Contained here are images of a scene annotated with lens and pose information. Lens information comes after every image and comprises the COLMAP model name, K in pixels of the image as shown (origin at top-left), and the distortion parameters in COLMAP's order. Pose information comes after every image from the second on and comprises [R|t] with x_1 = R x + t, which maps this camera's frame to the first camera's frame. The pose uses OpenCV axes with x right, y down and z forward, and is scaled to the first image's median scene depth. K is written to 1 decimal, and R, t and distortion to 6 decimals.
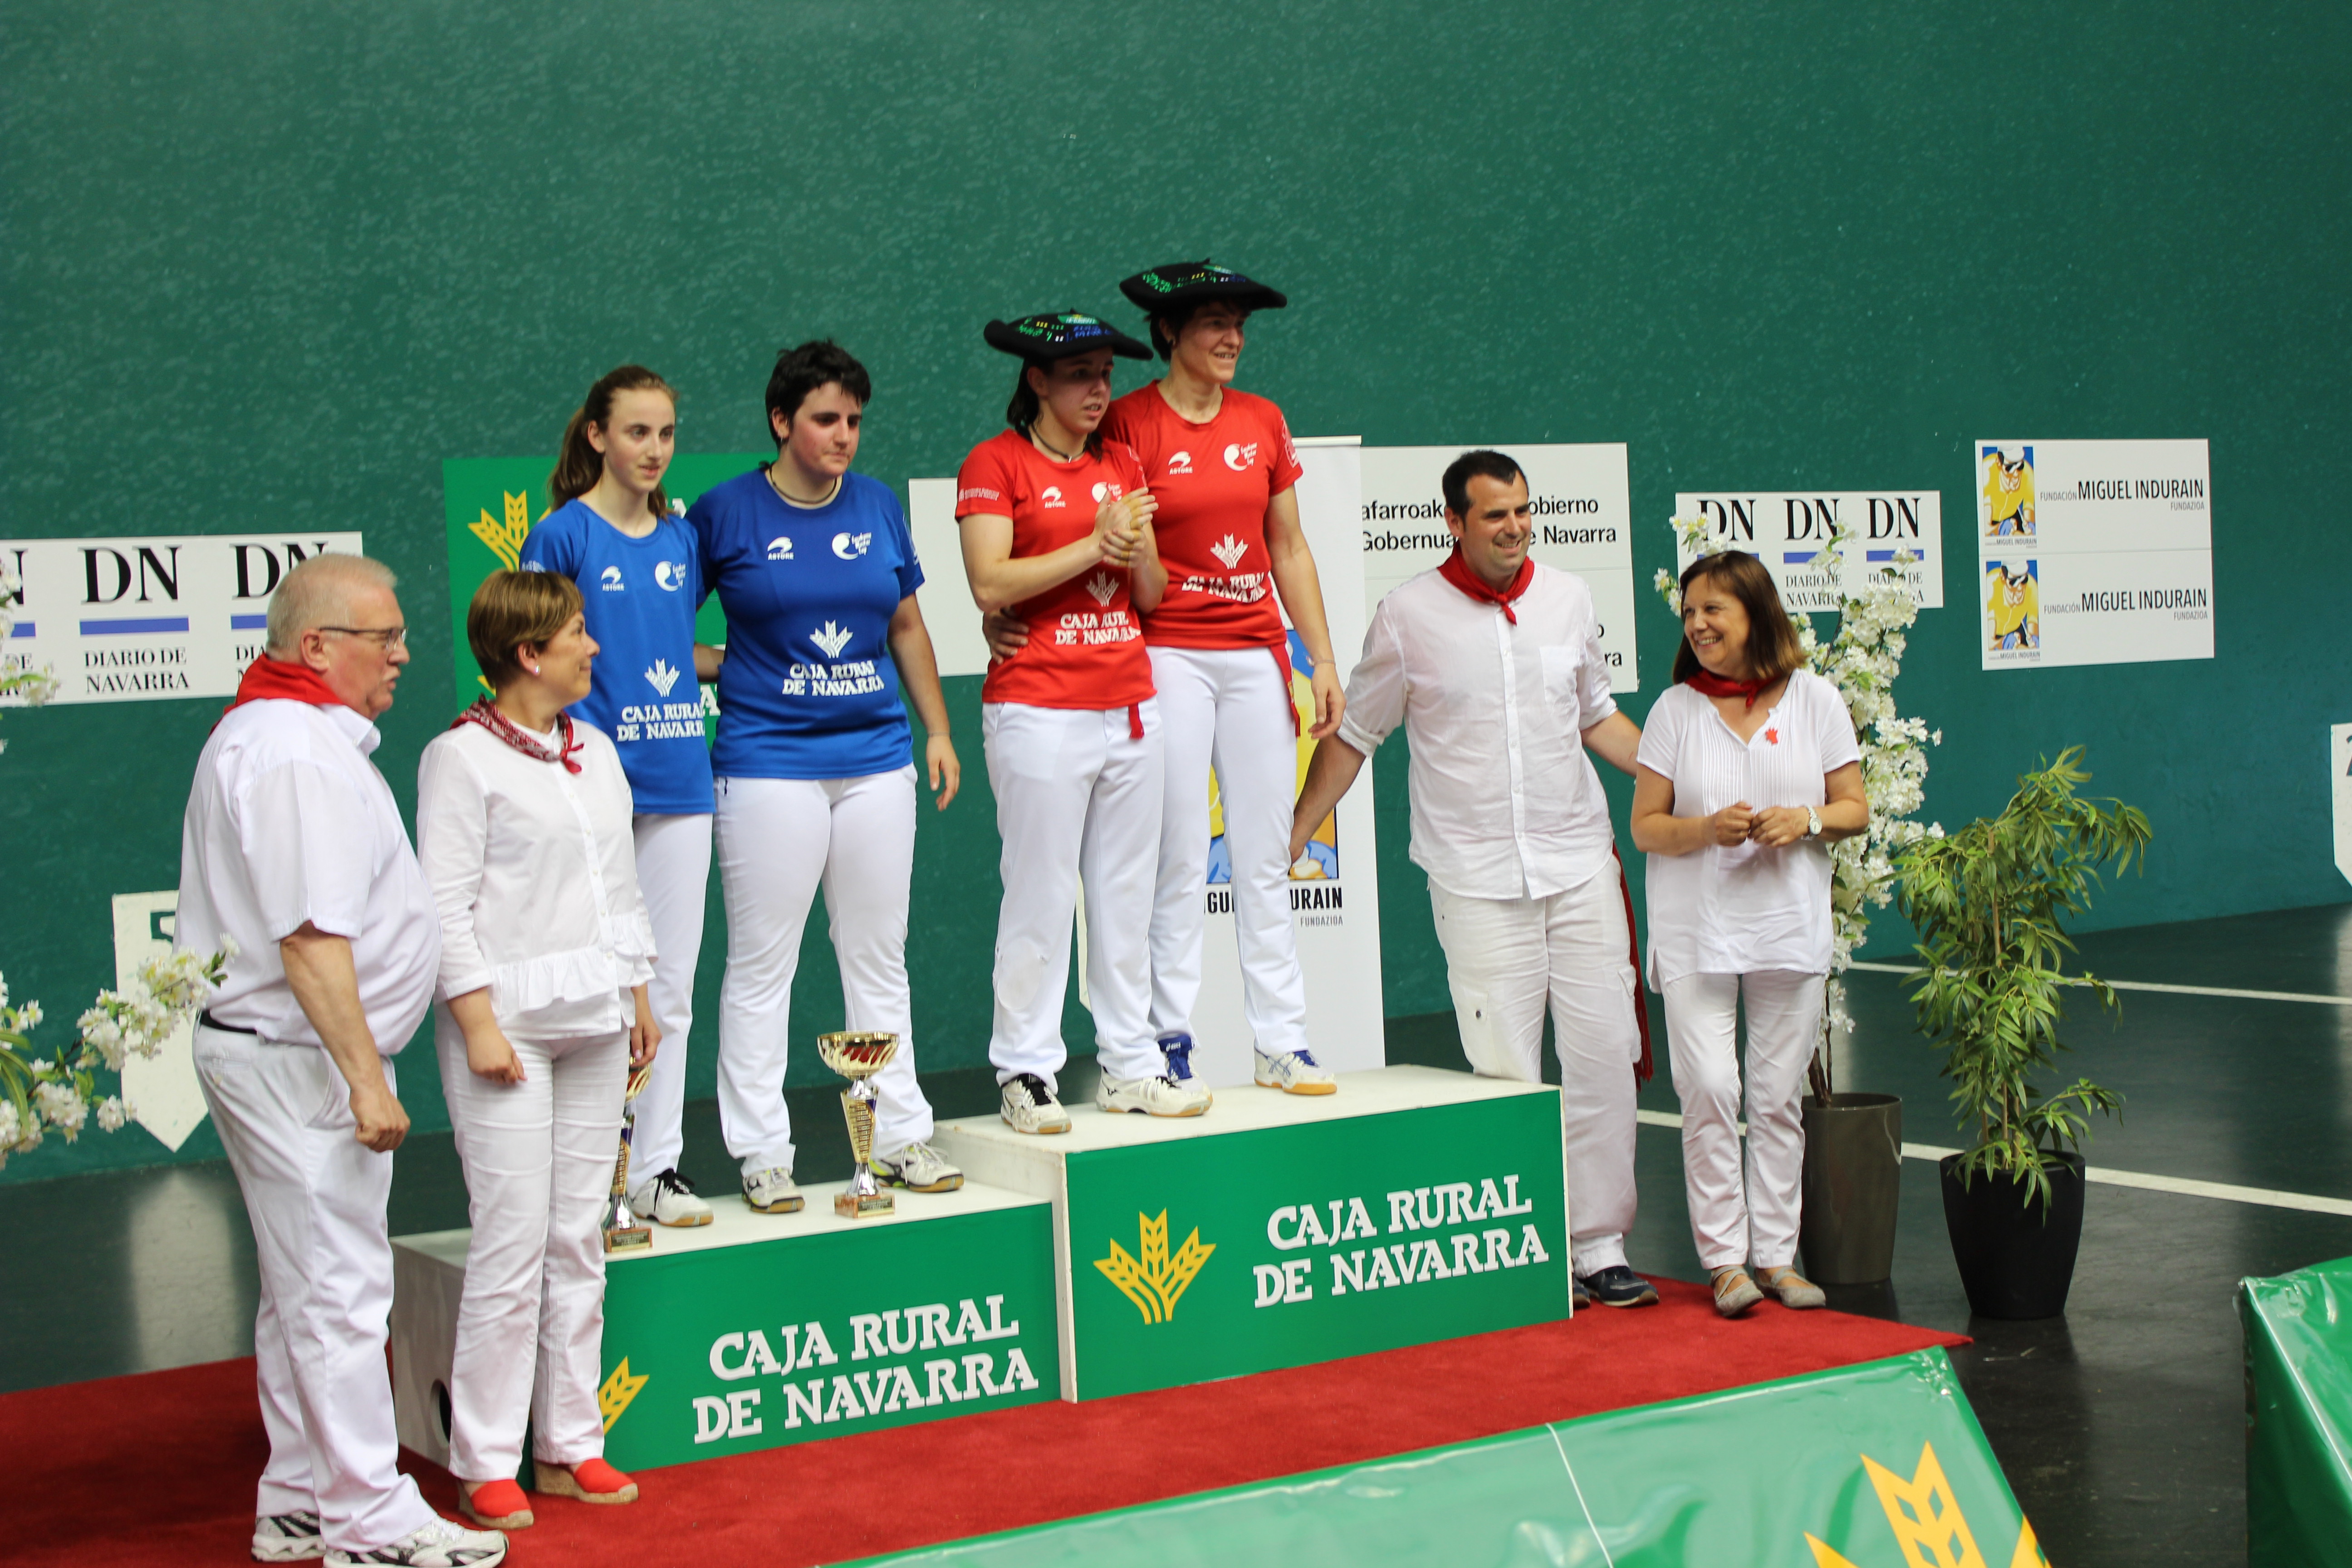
lens RADIAL K [[3491.5, 0, 1173.1], [0, 3491.5, 802.6], [0, 0, 1]] dist [-0.035643, 0.129011]
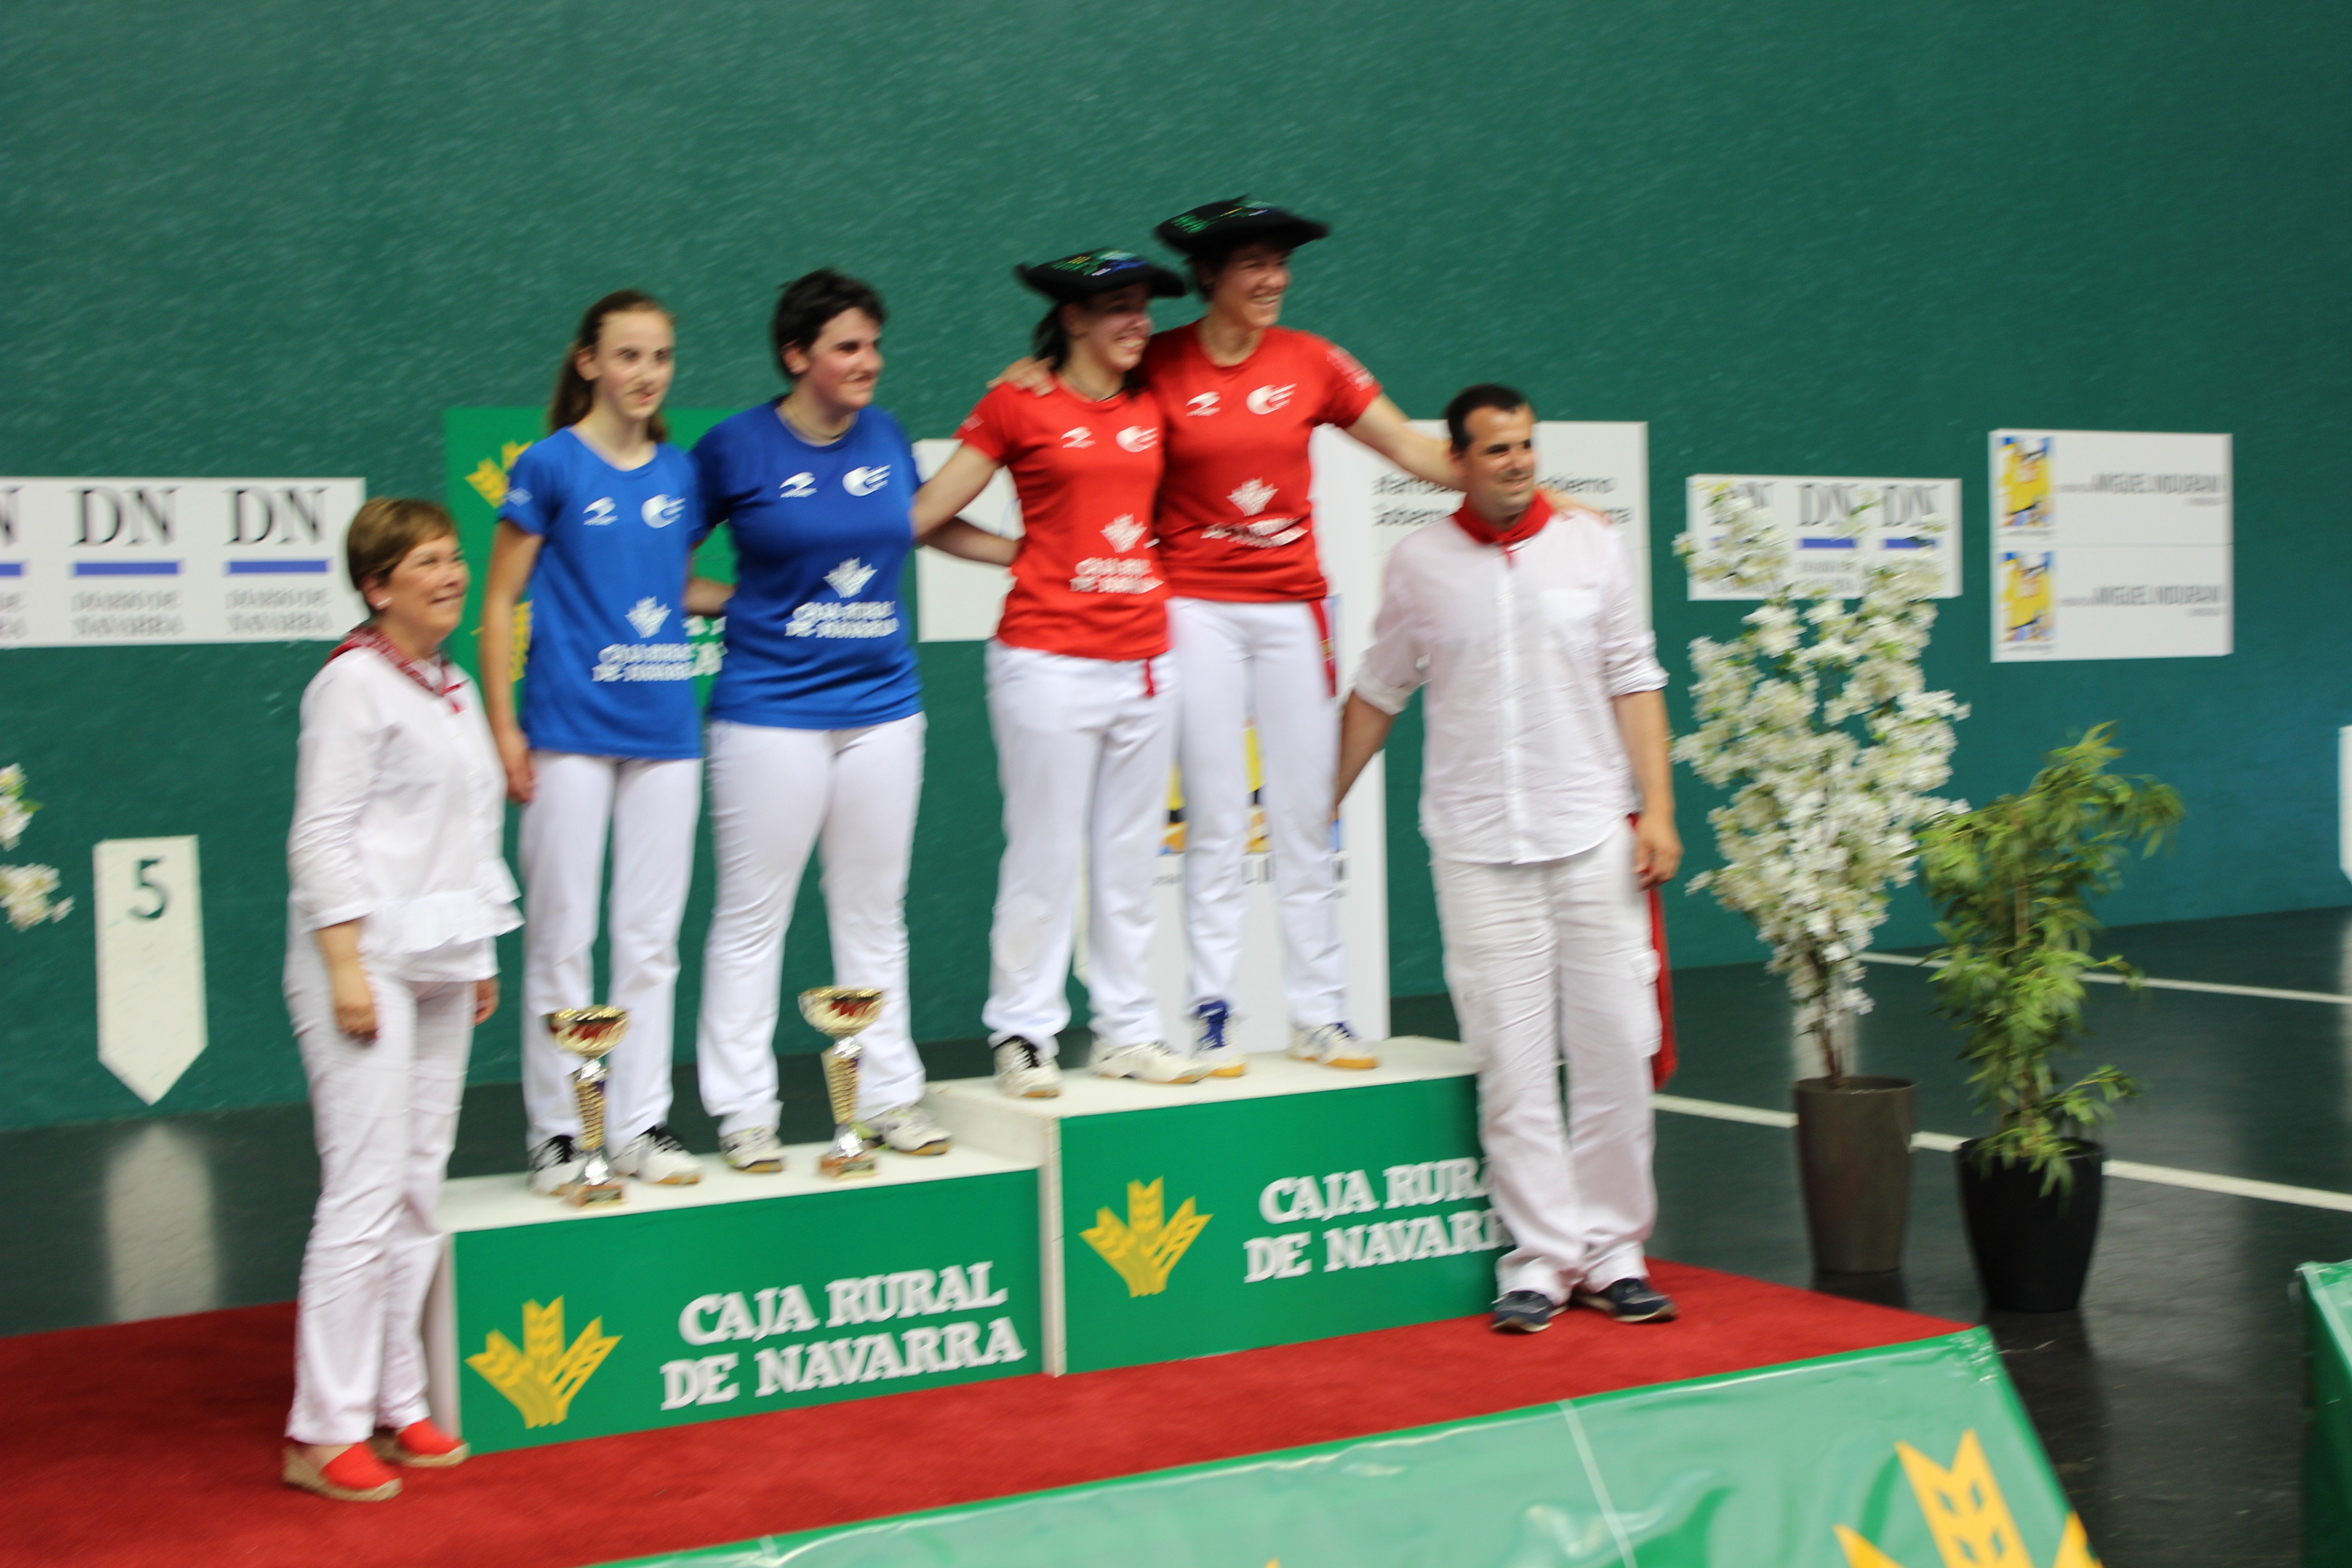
lens RADIAL K [[3452.0, 0, 1180.3], [0, 3452.0, 777.5], [0, 0, 1]] dist [-0.038470, 0.097013]
pose [[0.999758, 0.022007, 0.000131, 0.000832], [-0.022006, 0.999750, -0.003965, 0.005381], [-0.000219, 0.003962, 0.999992, 0.025011]]
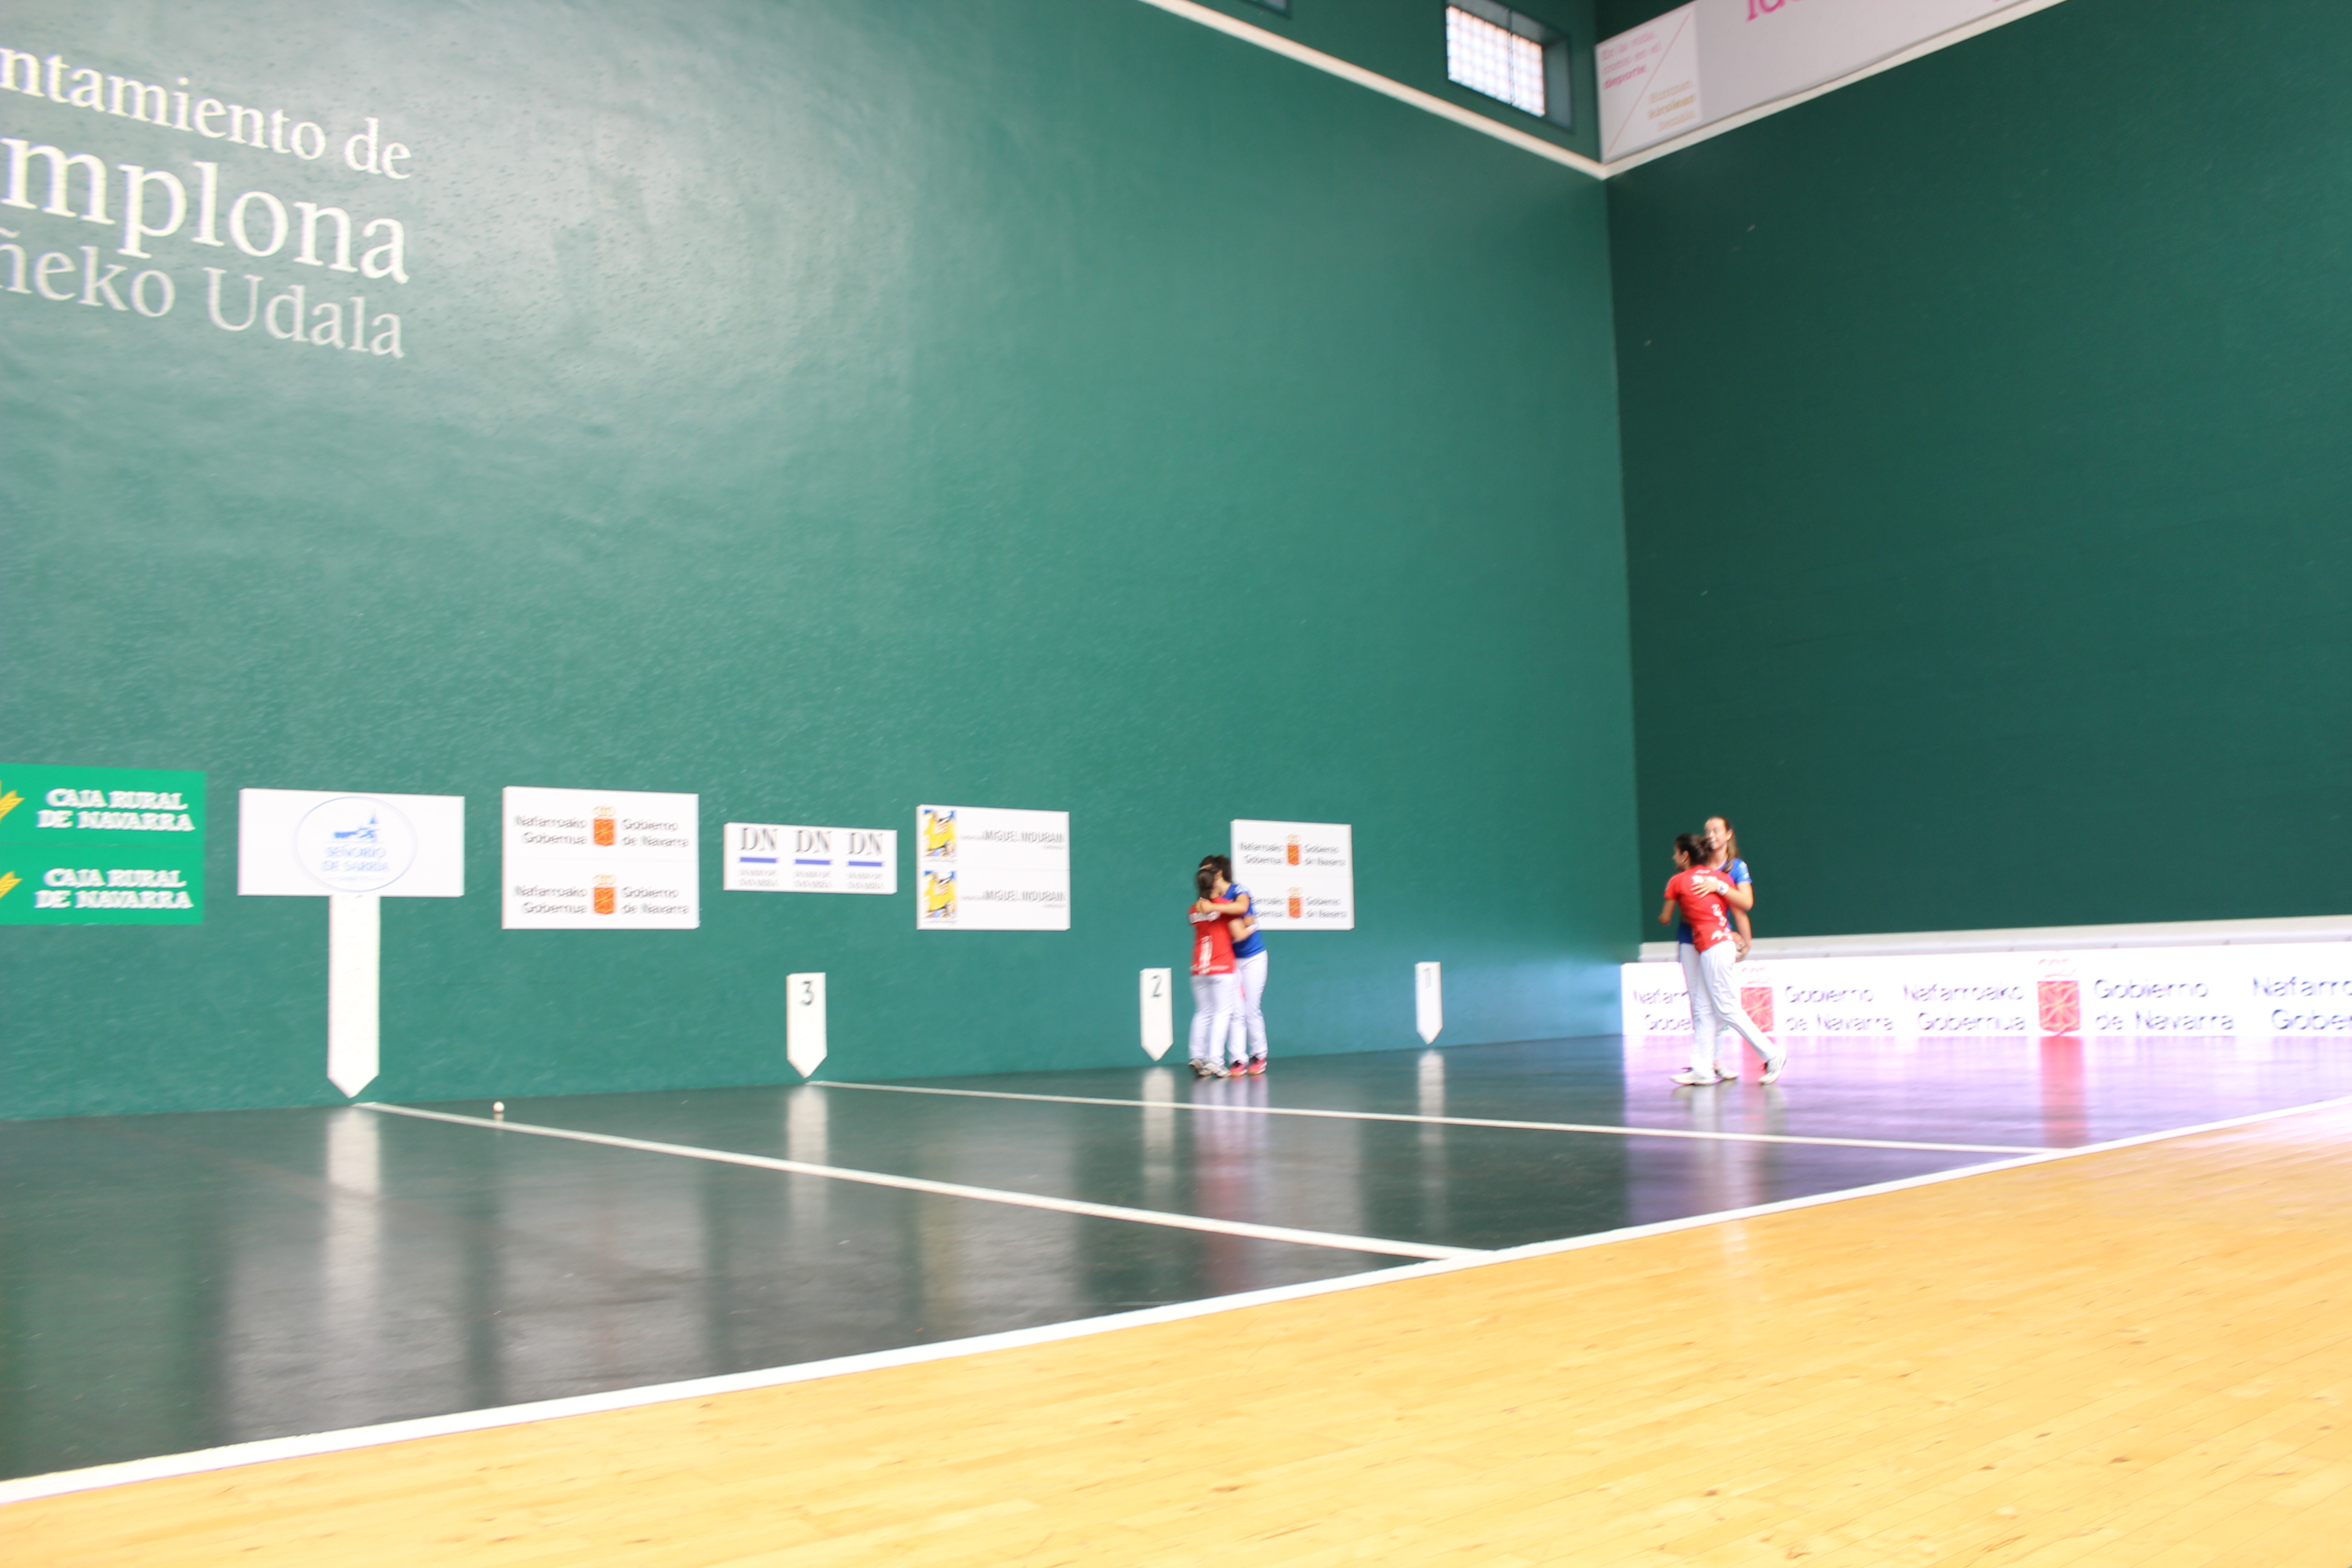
lens RADIAL K [[1982.3, 0, 1189.7], [0, 1982.3, 782.1], [0, 0, 1]] dist [-0.163384, 0.159581]
pose [[0.991878, 0.038094, 0.121356, 0.322178], [-0.020056, 0.989004, -0.146522, 0.047659], [-0.125603, 0.142898, 0.981735, -0.080502]]
